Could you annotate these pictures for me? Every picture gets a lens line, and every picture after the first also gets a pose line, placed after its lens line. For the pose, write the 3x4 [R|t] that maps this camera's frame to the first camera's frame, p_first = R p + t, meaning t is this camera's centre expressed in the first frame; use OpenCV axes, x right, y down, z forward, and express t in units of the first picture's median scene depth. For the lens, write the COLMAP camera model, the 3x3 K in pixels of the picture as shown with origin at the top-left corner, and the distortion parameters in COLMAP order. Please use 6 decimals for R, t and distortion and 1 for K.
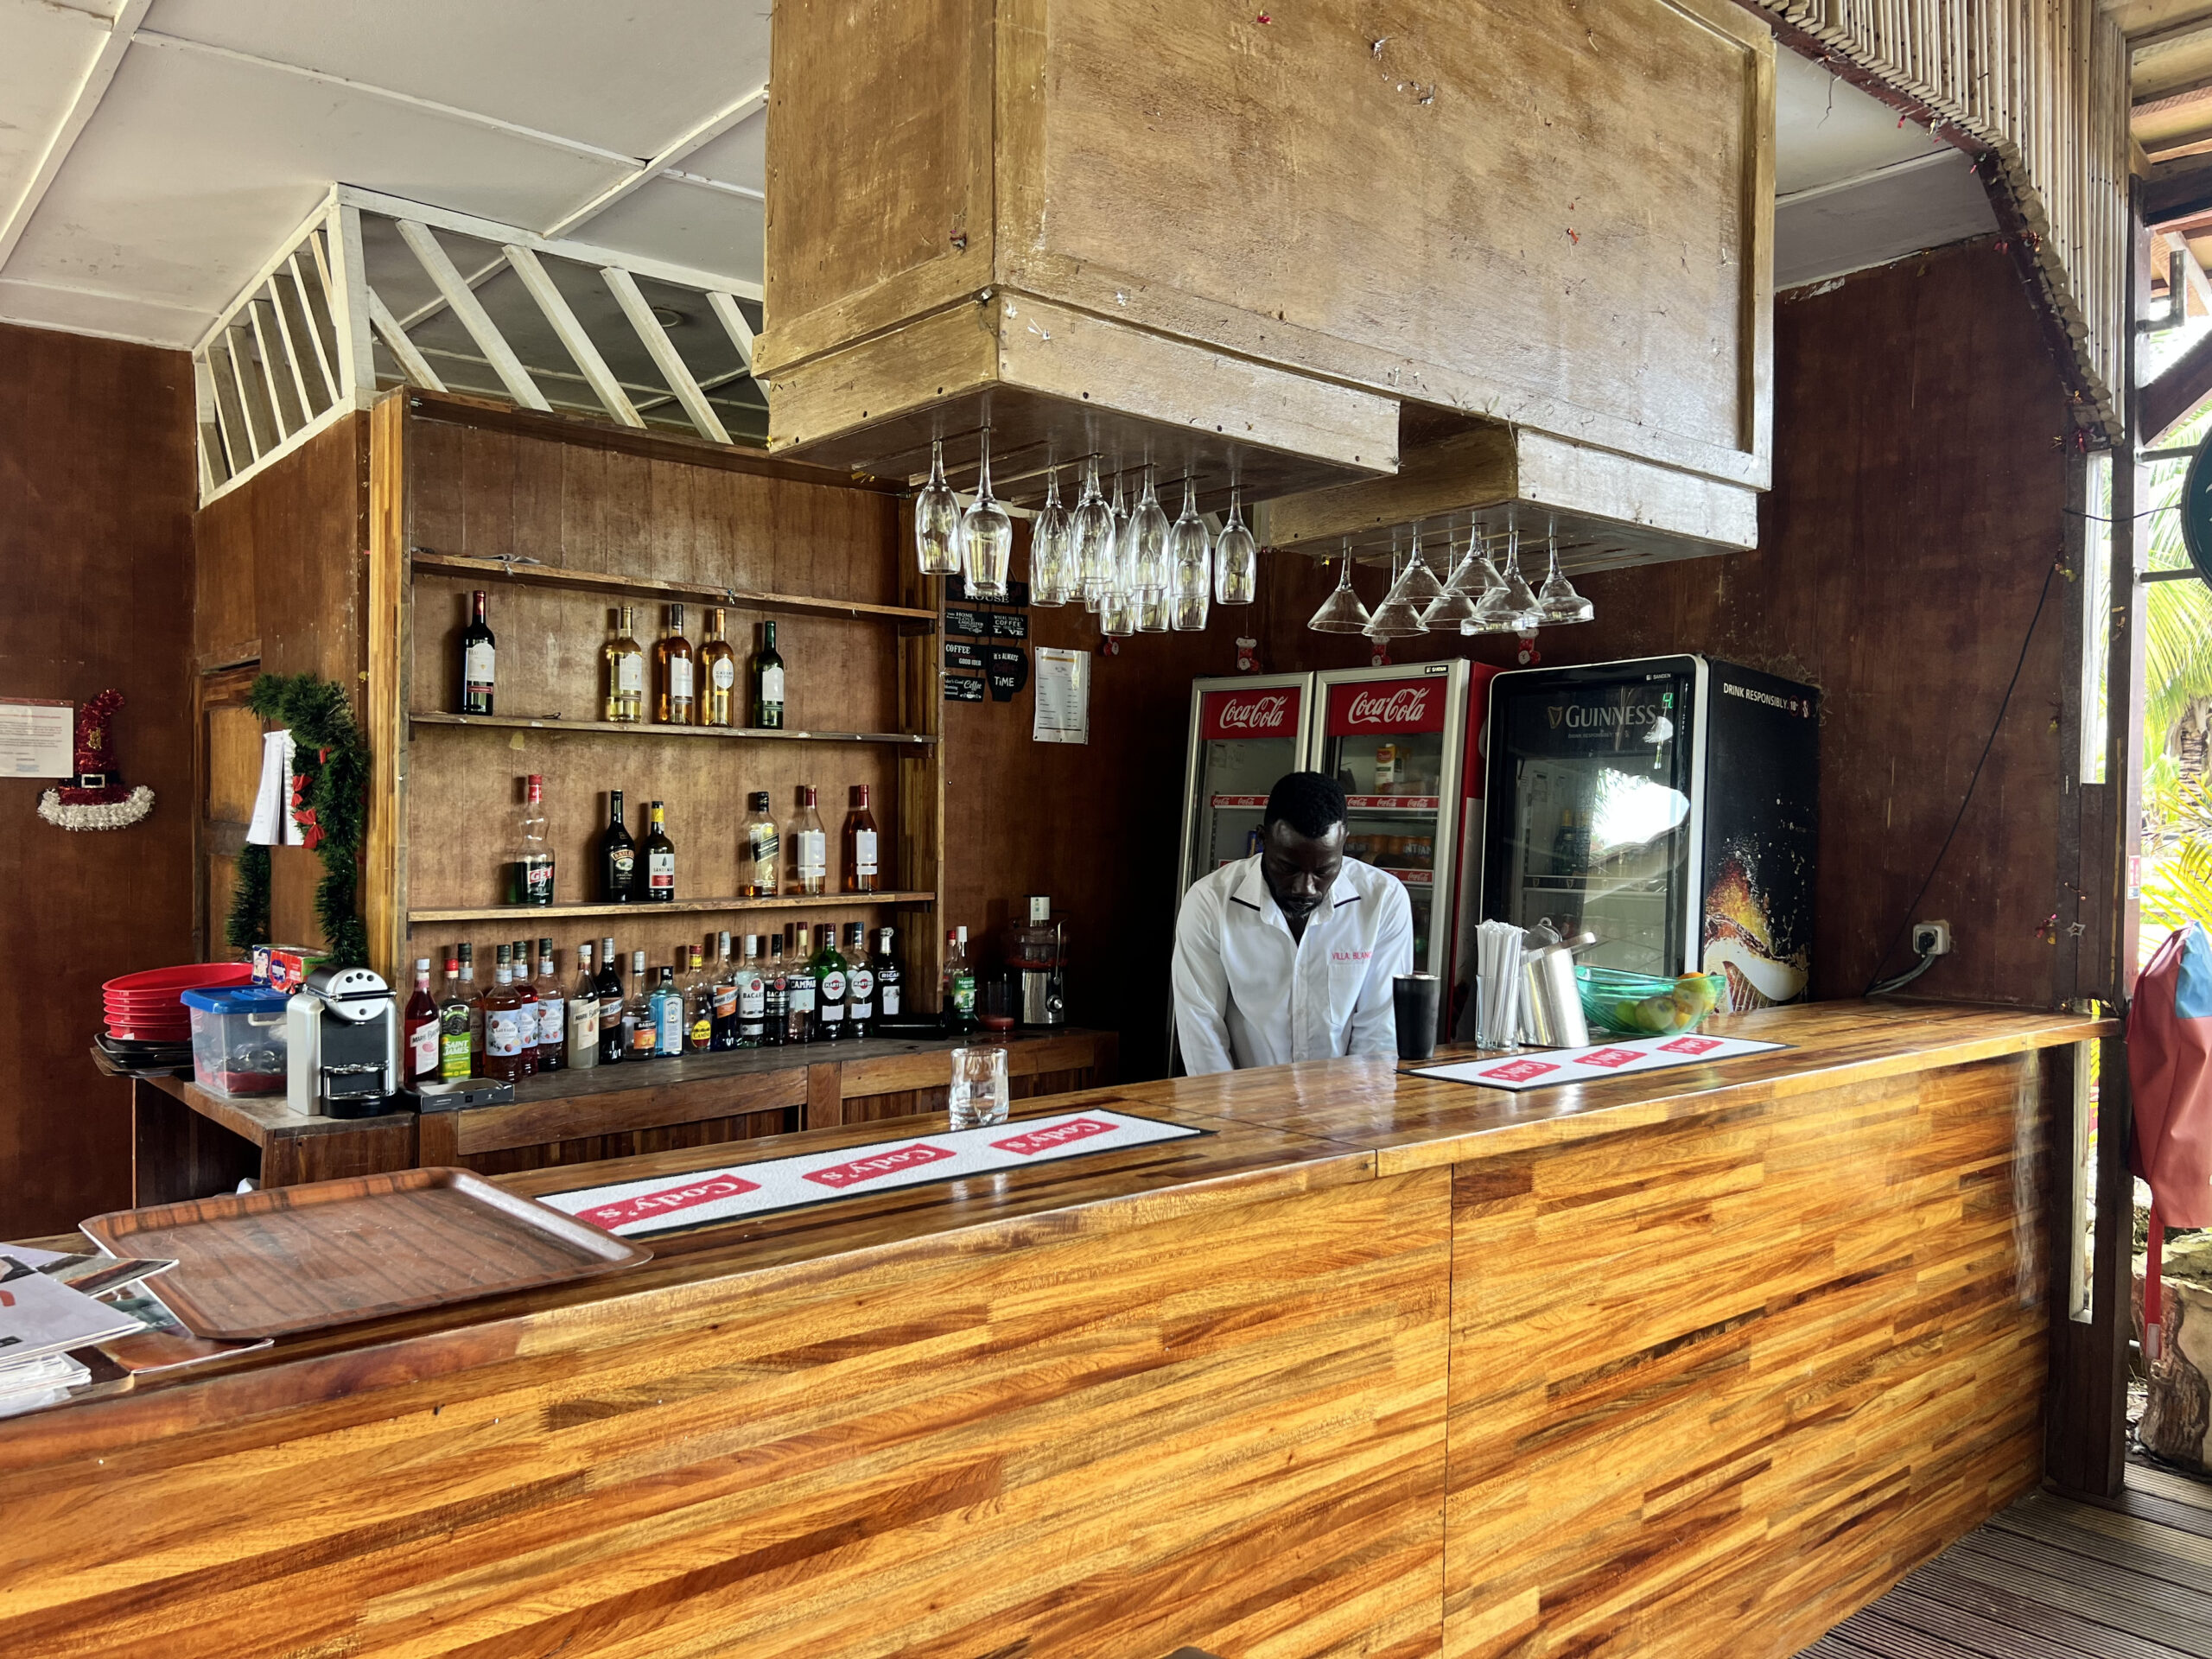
lens RADIAL K [[1657.6, 0, 1106.0], [0, 1657.6, 829.5], [0, 0, 1]] dist [-0.001482, 0.000243]
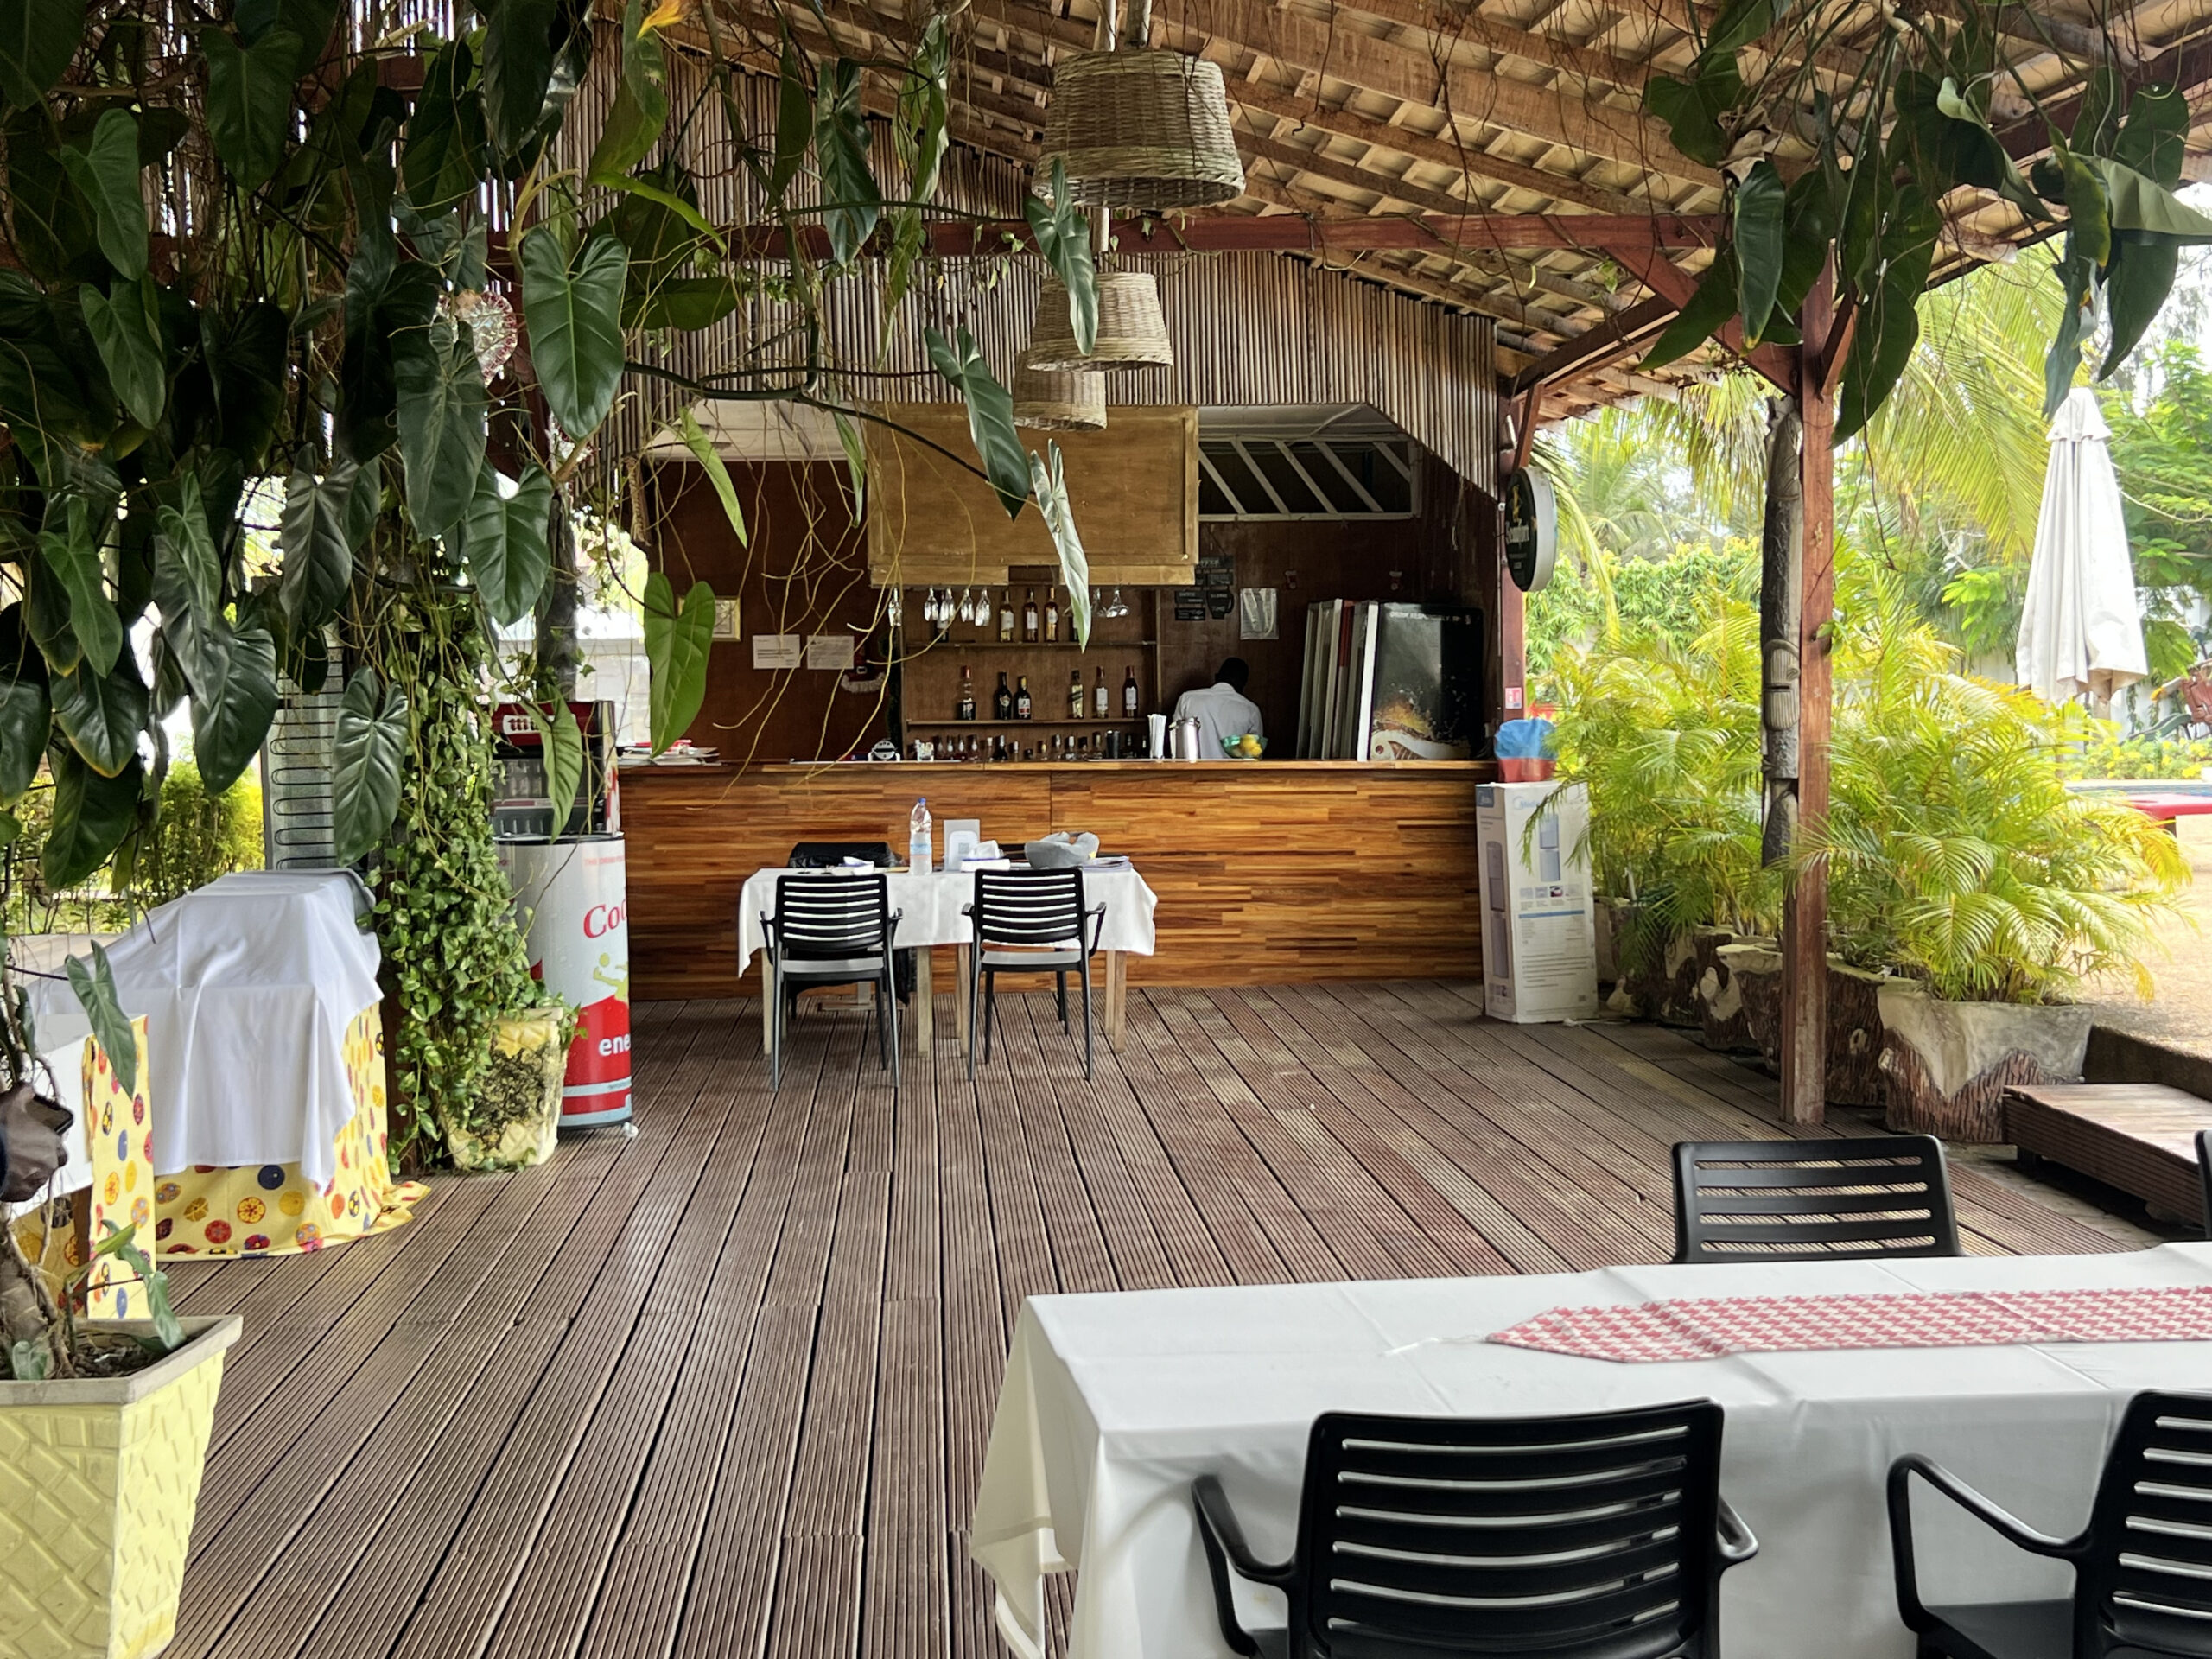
lens RADIAL K [[2893.7, 0, 1106.0], [0, 2893.7, 829.5], [0, 0, 1]] dist [0.009004, 0.000718]
pose [[0.801752, 0.013848, -0.597496, 2.248419], [0.009677, 0.999300, 0.036146, 0.052616], [0.597578, -0.034762, 0.801057, -2.171998]]
